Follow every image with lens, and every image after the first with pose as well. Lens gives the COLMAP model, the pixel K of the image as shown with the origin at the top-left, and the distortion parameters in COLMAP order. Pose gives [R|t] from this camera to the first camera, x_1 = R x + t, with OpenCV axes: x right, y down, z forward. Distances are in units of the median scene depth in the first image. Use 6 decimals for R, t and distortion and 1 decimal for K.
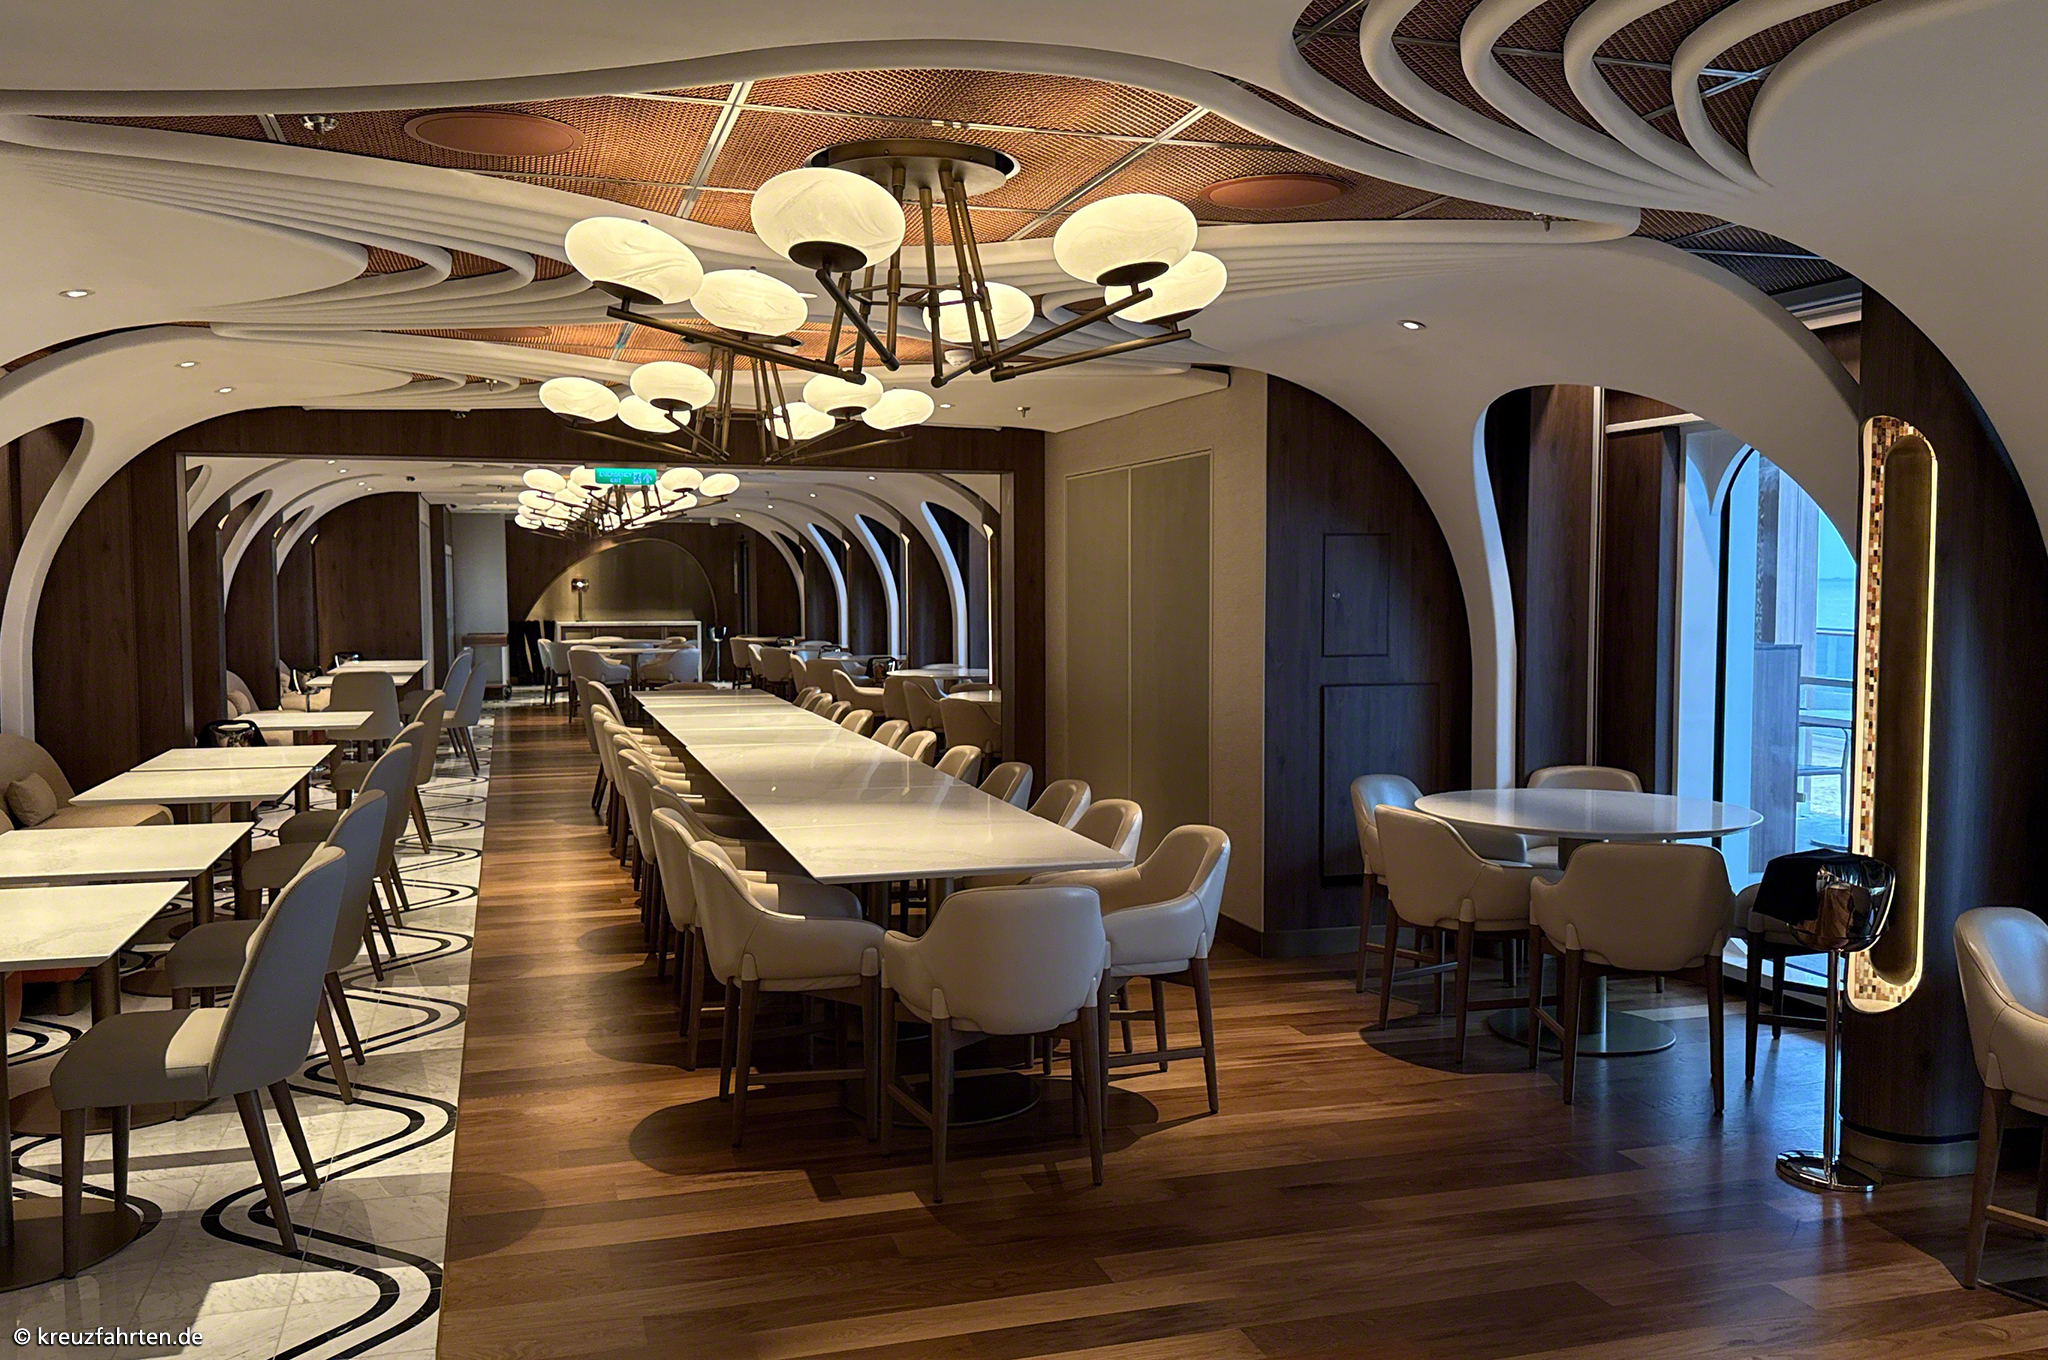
lens RADIAL K [[1701.3, 0, 1038.3], [0, 1701.3, 680.6], [0, 0, 1]] dist [0.055550, -0.073400]
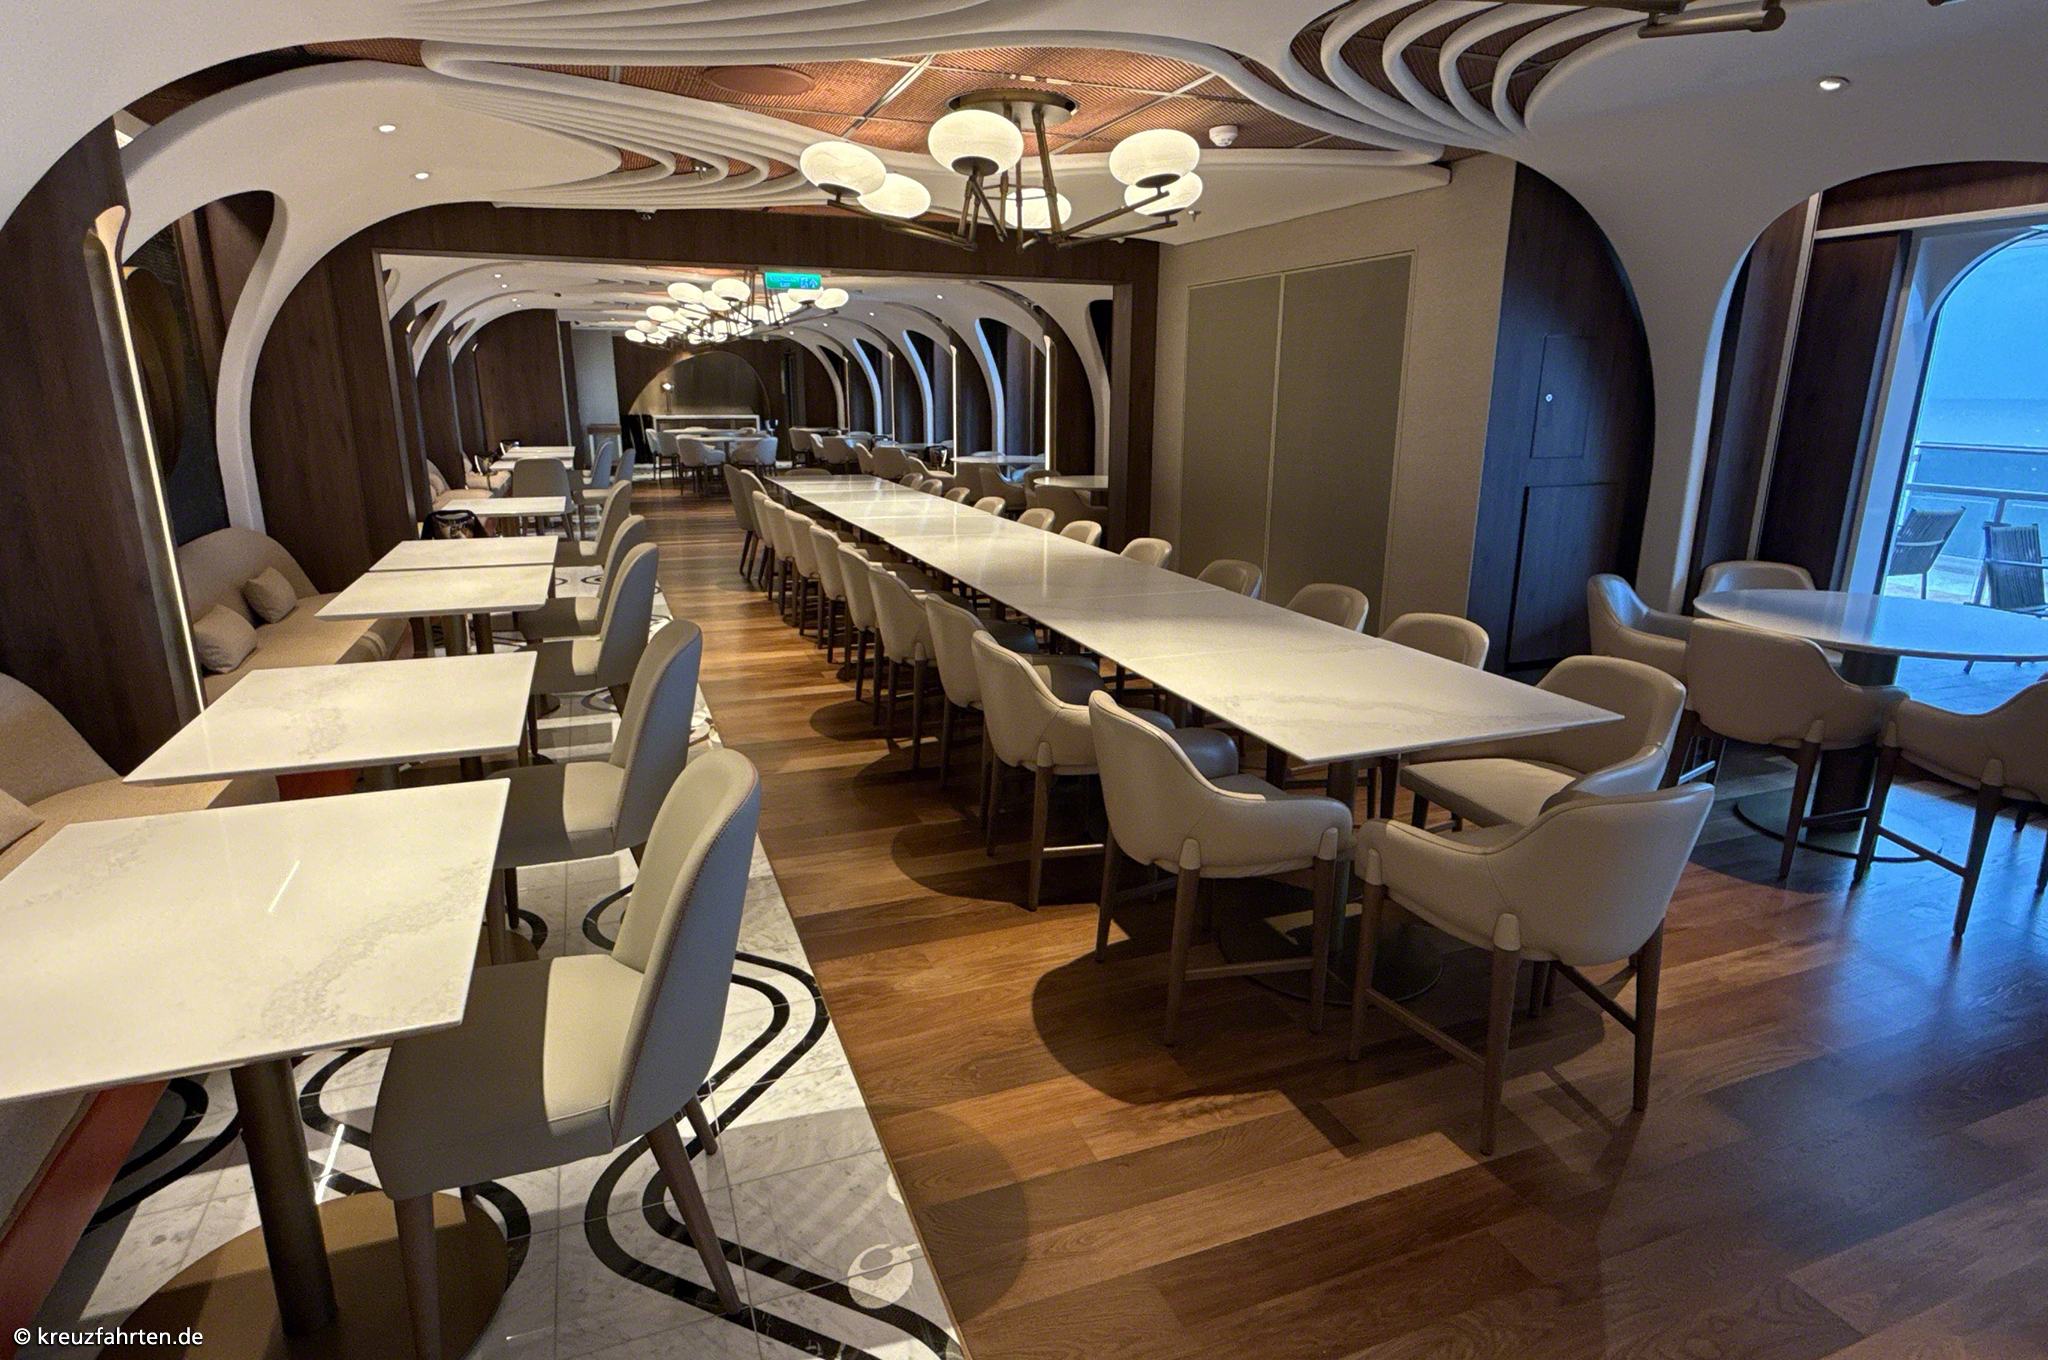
lens RADIAL K [[1087.2, 0, 1022.4], [0, 1087.2, 681.1], [0, 0, 1]] dist [0.001713, -0.001233]
pose [[0.997227, -0.012220, 0.073413, -0.167652], [-0.002951, 0.979160, 0.203067, -0.012831], [-0.074365, -0.202720, 0.976409, 0.289188]]
